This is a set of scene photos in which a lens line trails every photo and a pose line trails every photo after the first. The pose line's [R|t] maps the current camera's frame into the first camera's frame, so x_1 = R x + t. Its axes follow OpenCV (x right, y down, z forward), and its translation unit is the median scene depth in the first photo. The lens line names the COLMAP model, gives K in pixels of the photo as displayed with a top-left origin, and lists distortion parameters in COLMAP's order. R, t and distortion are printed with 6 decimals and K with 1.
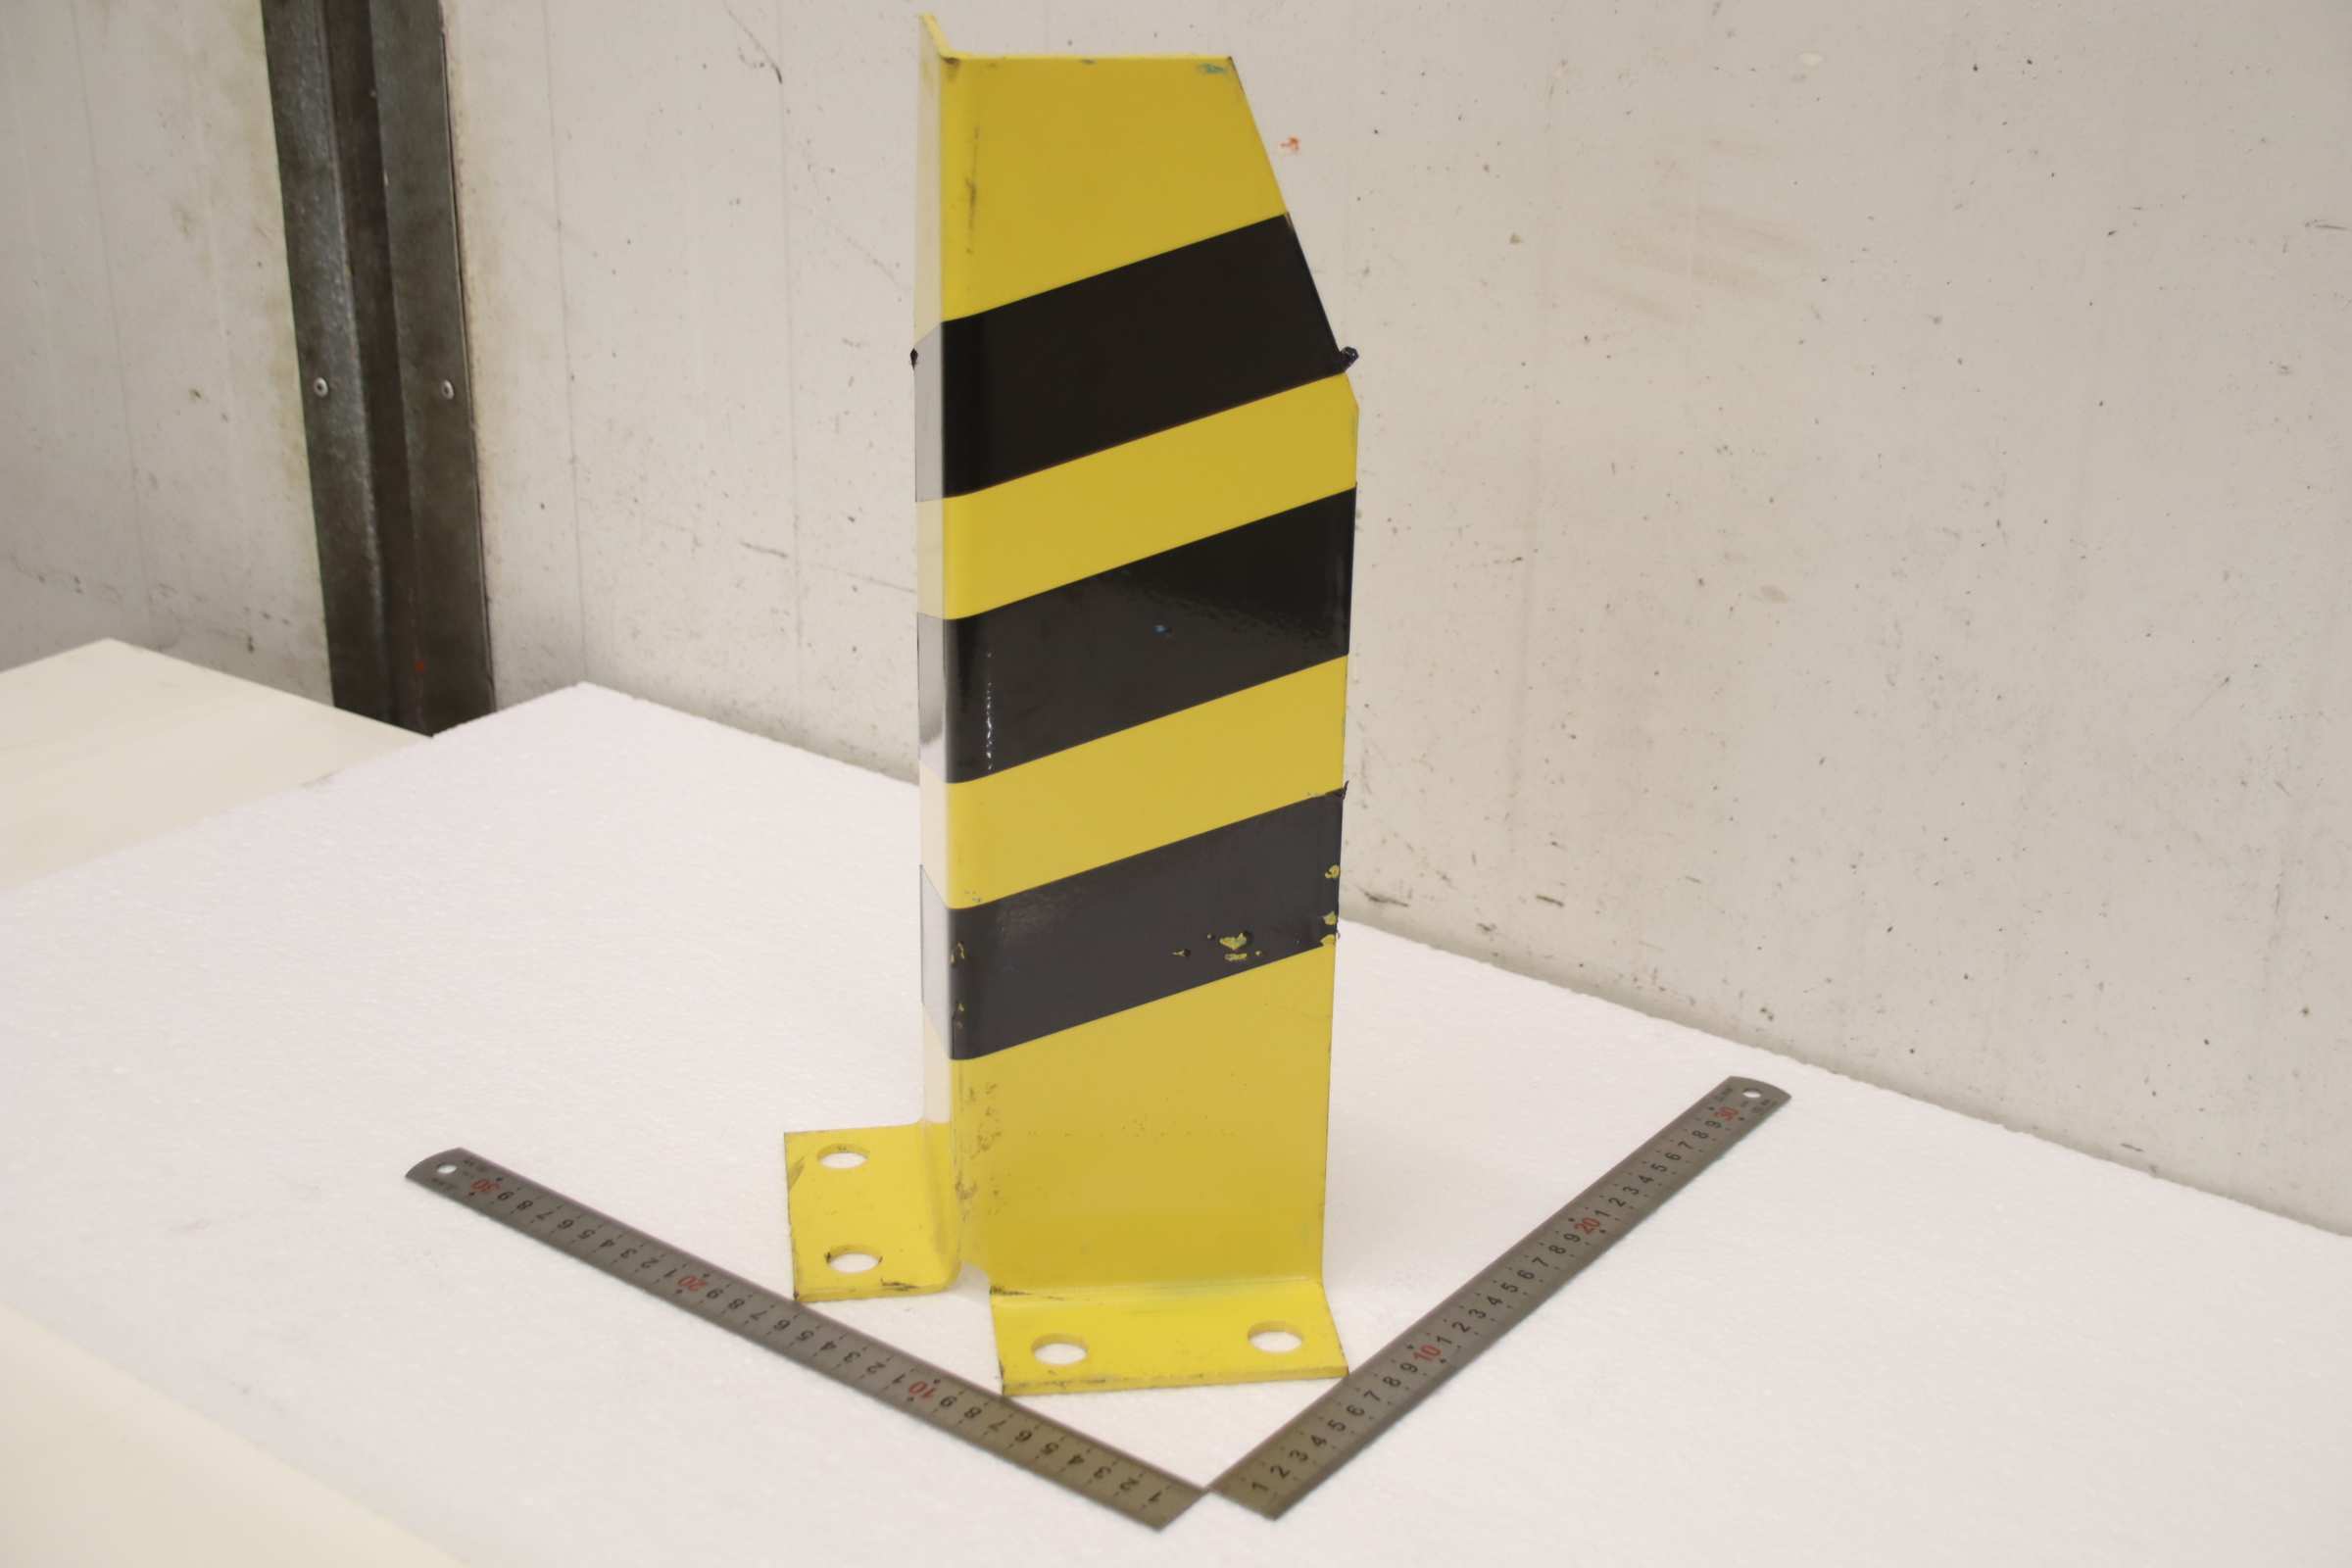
lens RADIAL K [[3098.5, 0, 1176.0], [0, 3098.5, 784.0], [0, 0, 1]] dist [-0.013207, 0.079709]
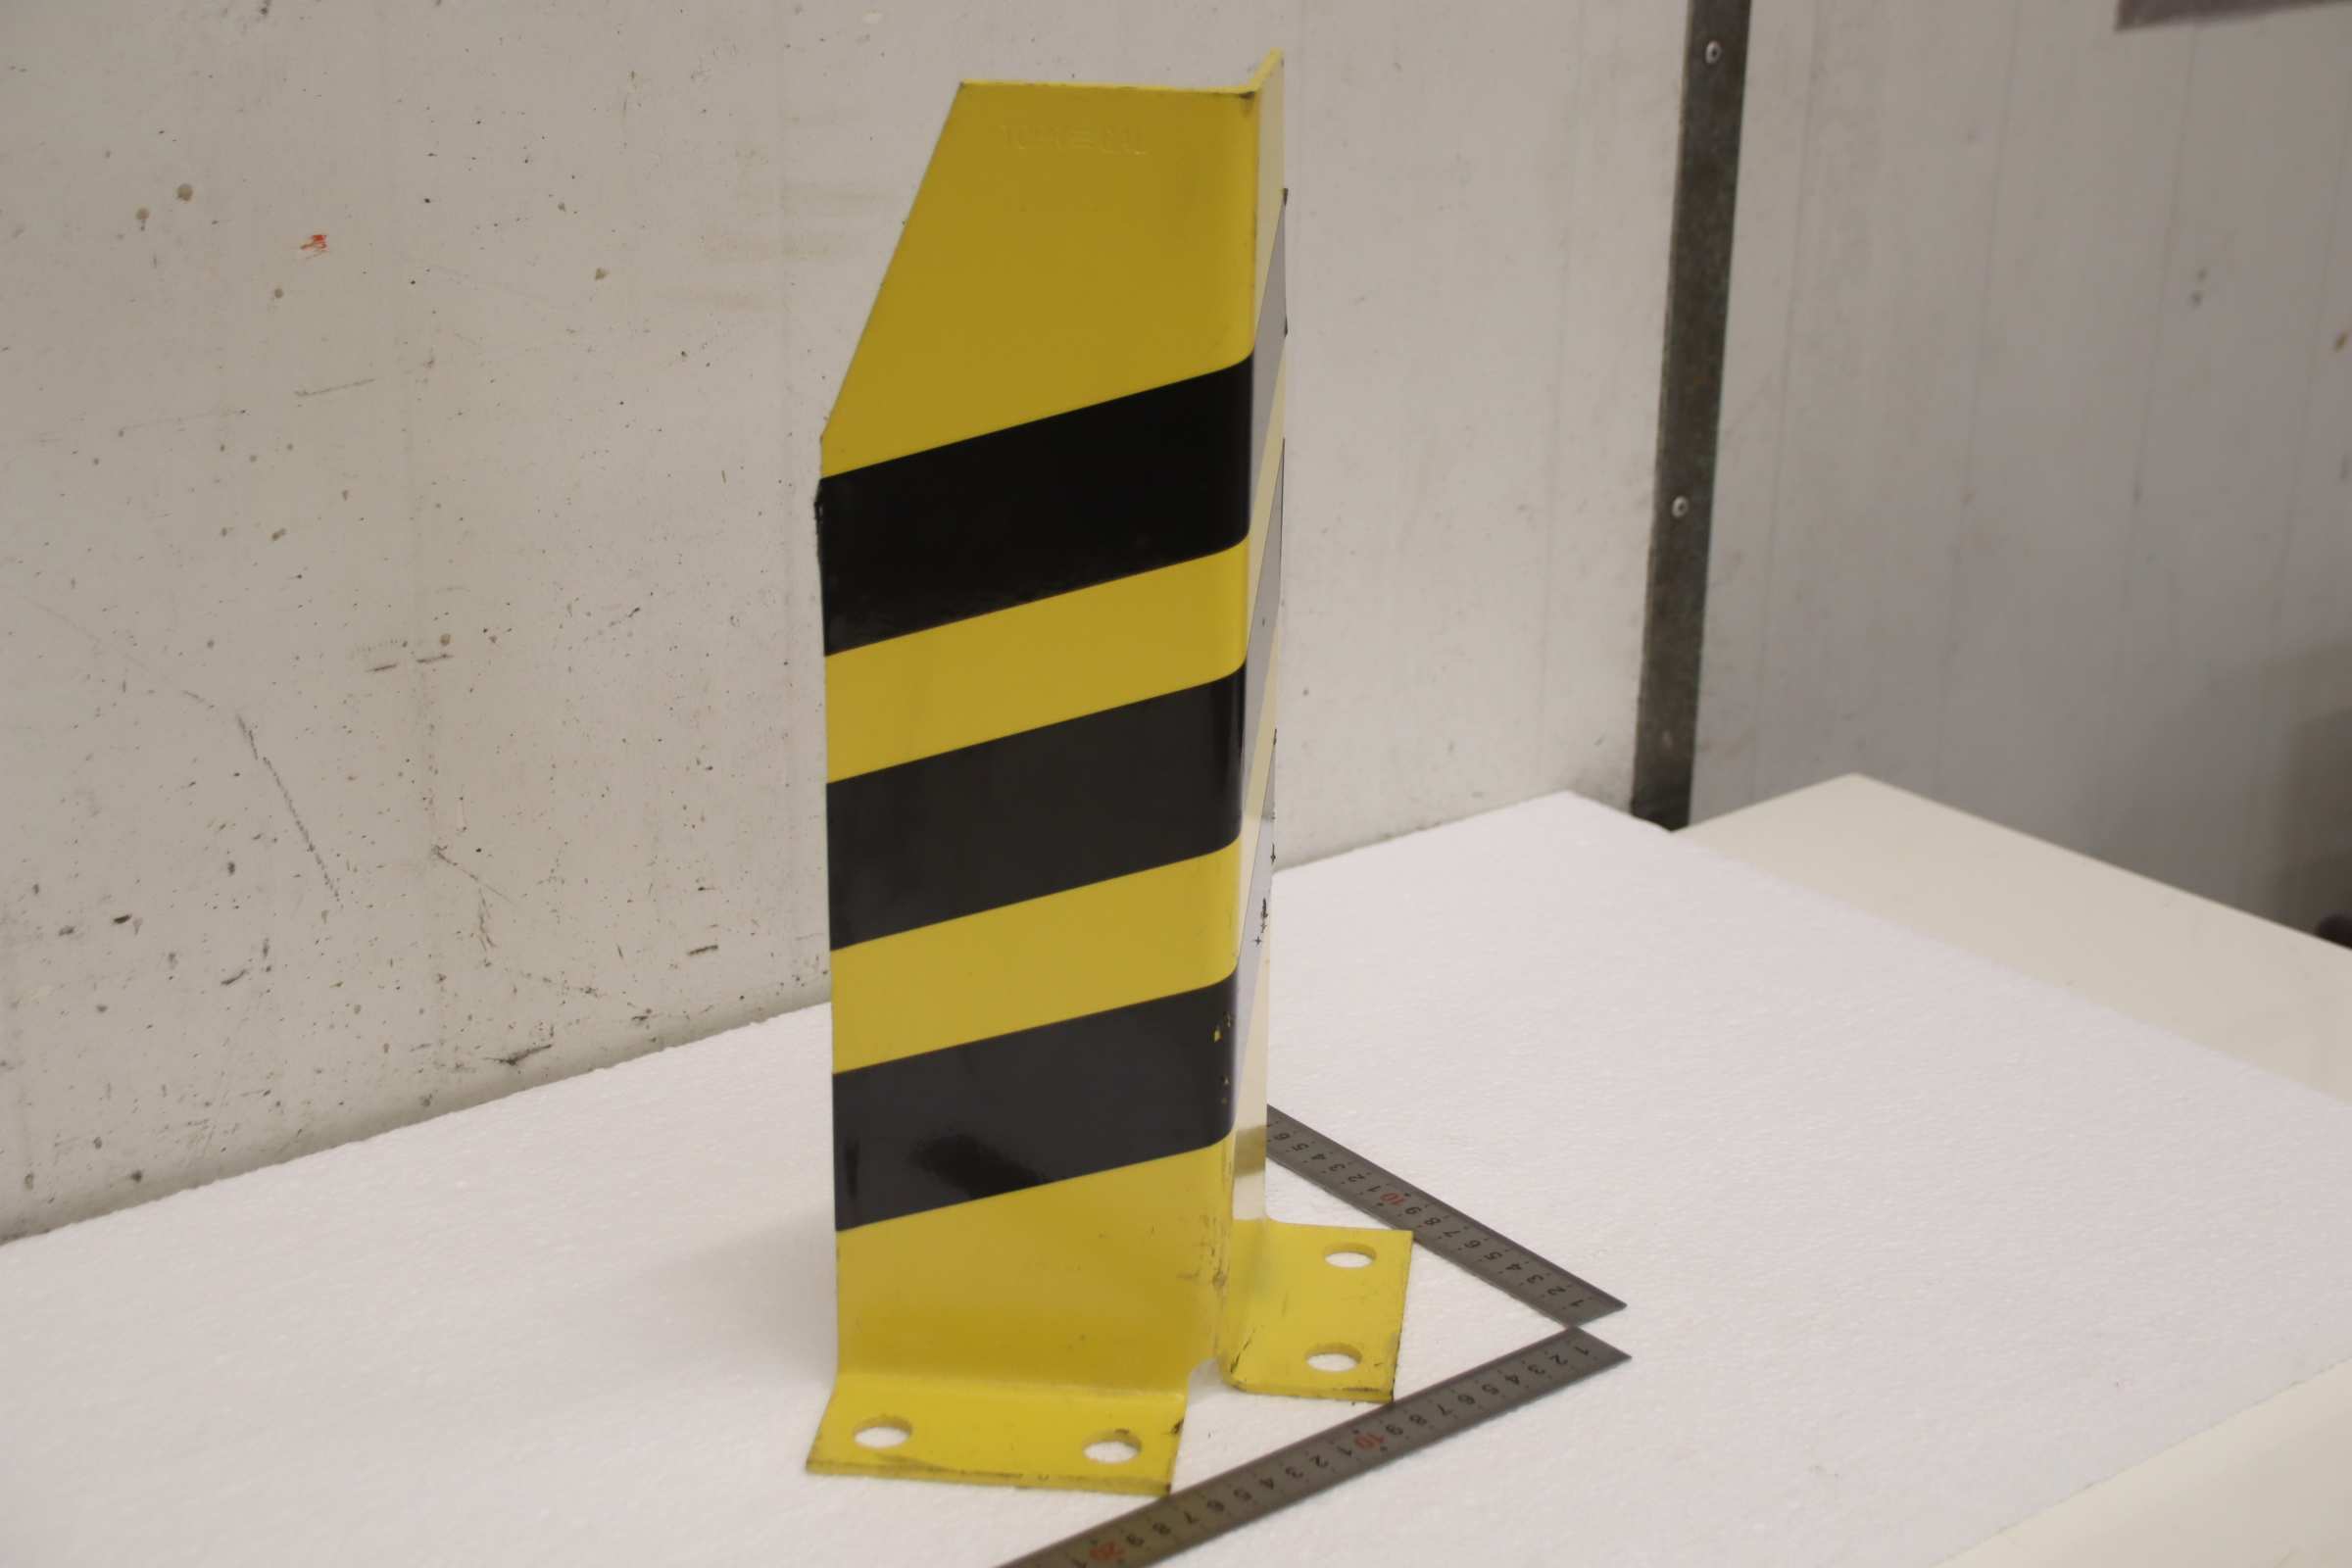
lens RADIAL K [[3633.1, 0, 1176.0], [0, 3633.1, 784.0], [0, 0, 1]] dist [0.063765, 0.174746]
pose [[0.224123, -0.340508, 0.913139, -0.970376], [0.353987, 0.901424, 0.249256, -0.268839], [-0.907999, 0.267375, 0.322565, 0.574557]]
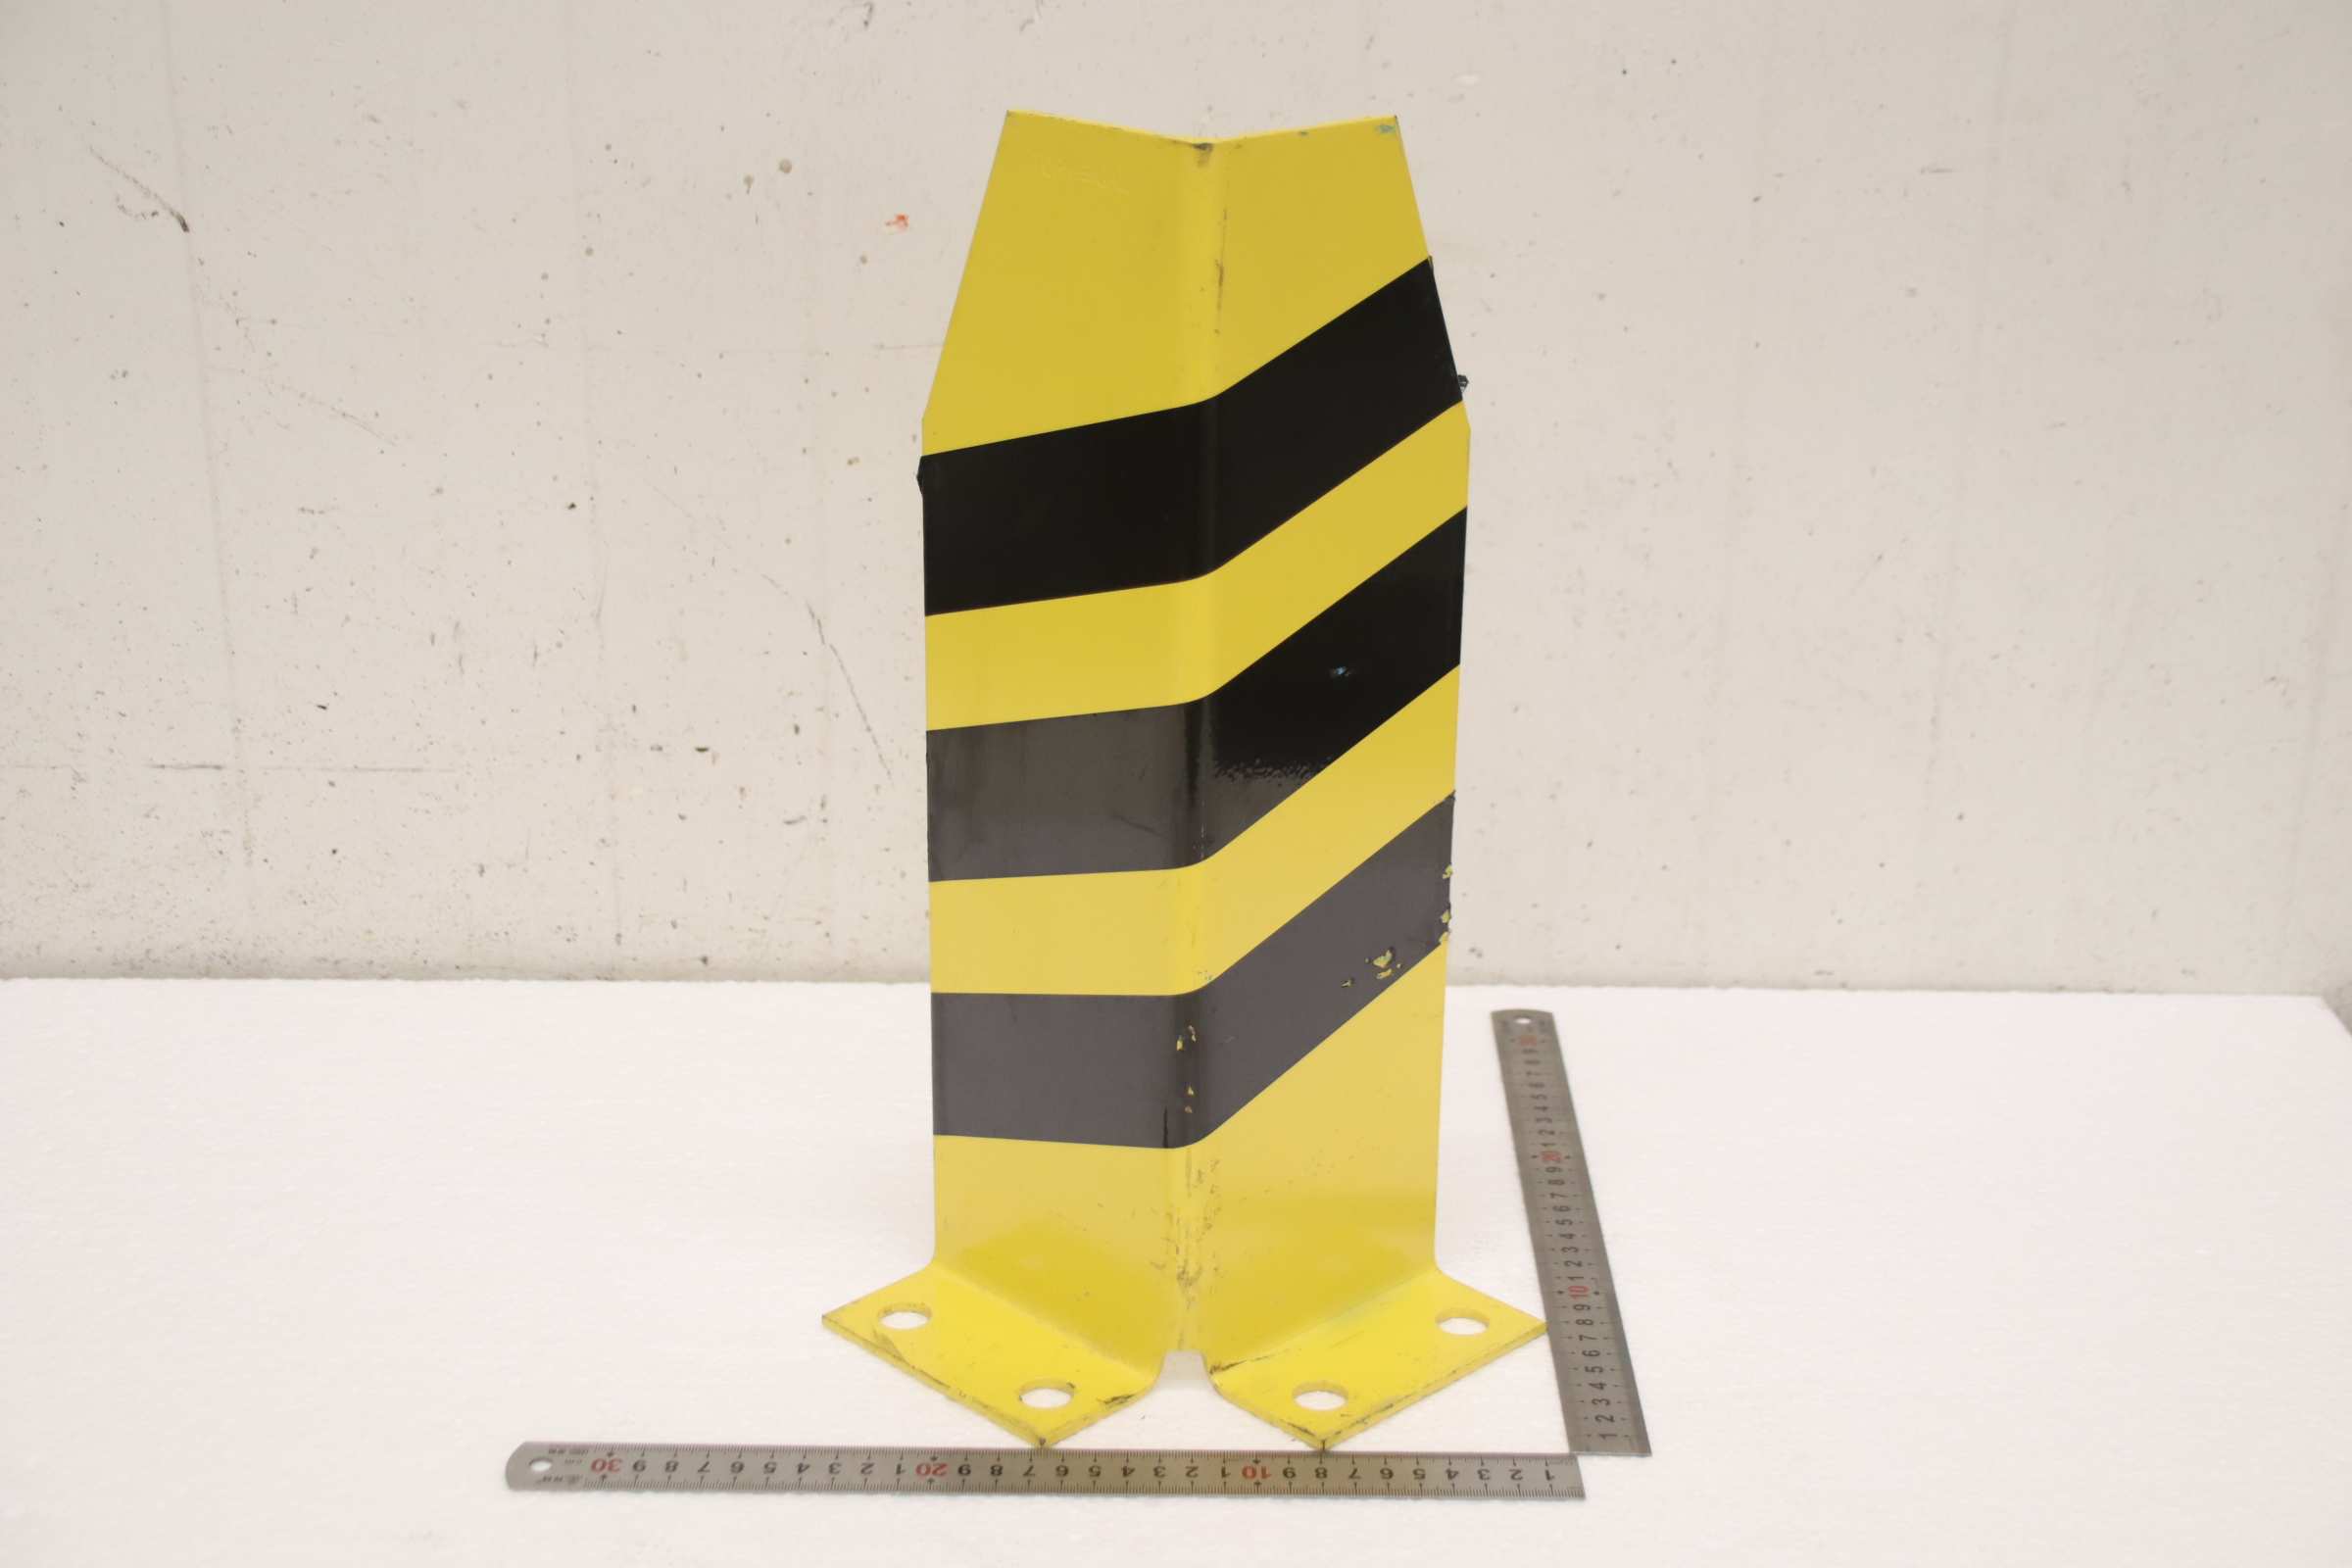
lens RADIAL K [[3296.9, 0, 1171.8], [0, 3296.9, 802.0], [0, 0, 1]] dist [-0.002212, 0.134296]
pose [[0.795060, -0.217266, 0.566283, -0.596858], [0.229917, 0.971920, 0.050093, -0.066255], [-0.561265, 0.090371, 0.822687, 0.113291]]
